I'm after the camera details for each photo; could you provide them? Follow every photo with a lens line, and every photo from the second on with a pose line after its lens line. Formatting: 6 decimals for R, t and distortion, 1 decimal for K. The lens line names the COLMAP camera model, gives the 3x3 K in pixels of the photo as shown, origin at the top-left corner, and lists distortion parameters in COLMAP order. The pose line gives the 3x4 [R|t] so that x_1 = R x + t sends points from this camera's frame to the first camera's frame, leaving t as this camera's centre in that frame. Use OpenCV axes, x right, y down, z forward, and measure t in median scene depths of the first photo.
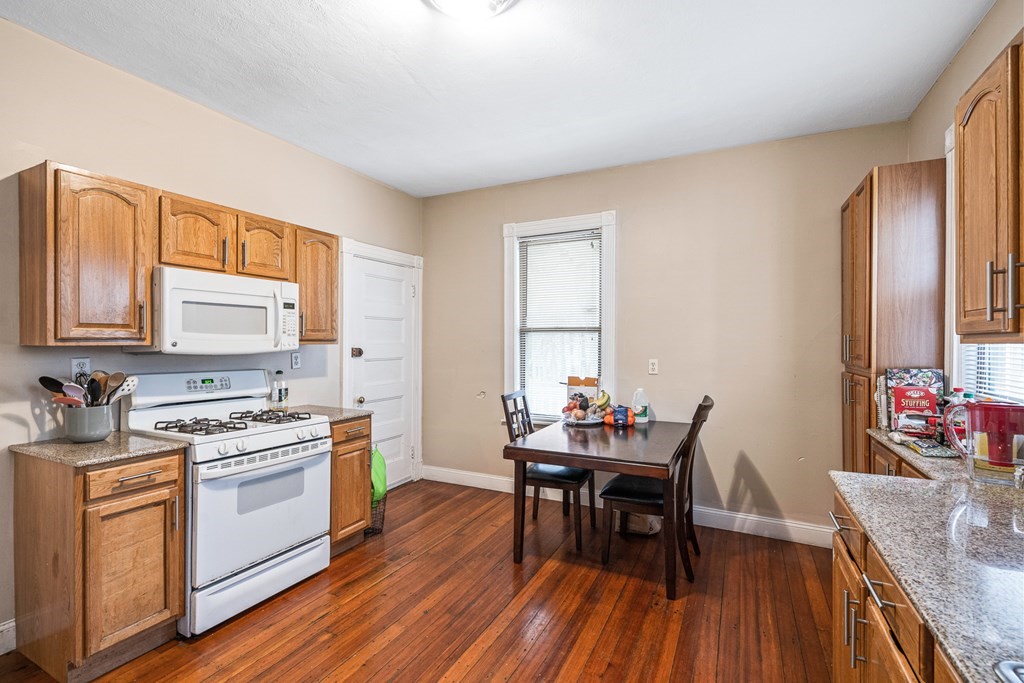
lens RADIAL K [[466.6, 0, 509.3], [0, 466.6, 342.9], [0, 0, 1]] dist [0.001243, 0.000873]
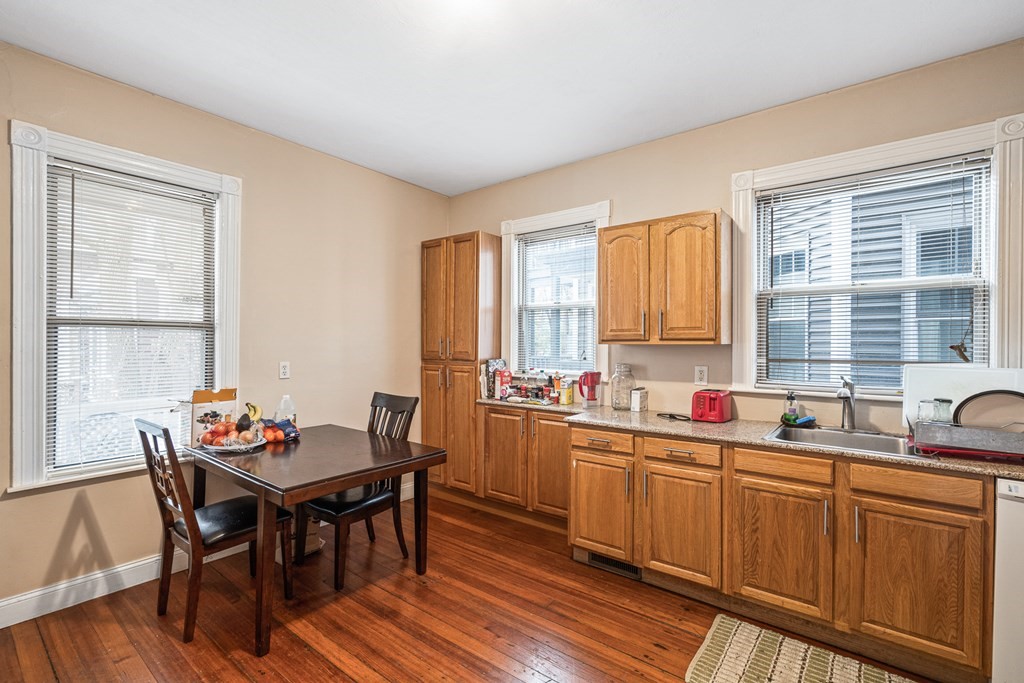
lens RADIAL K [[466.6, 0, 512.5], [0, 466.6, 343.6], [0, 0, 1]] dist [0.001243, 0.000873]
pose [[0.201647, -0.000258, 0.979458, -0.652344], [0.000306, 1.000000, 0.000200, -0.000096], [-0.979458, 0.000259, 0.201647, 0.528338]]
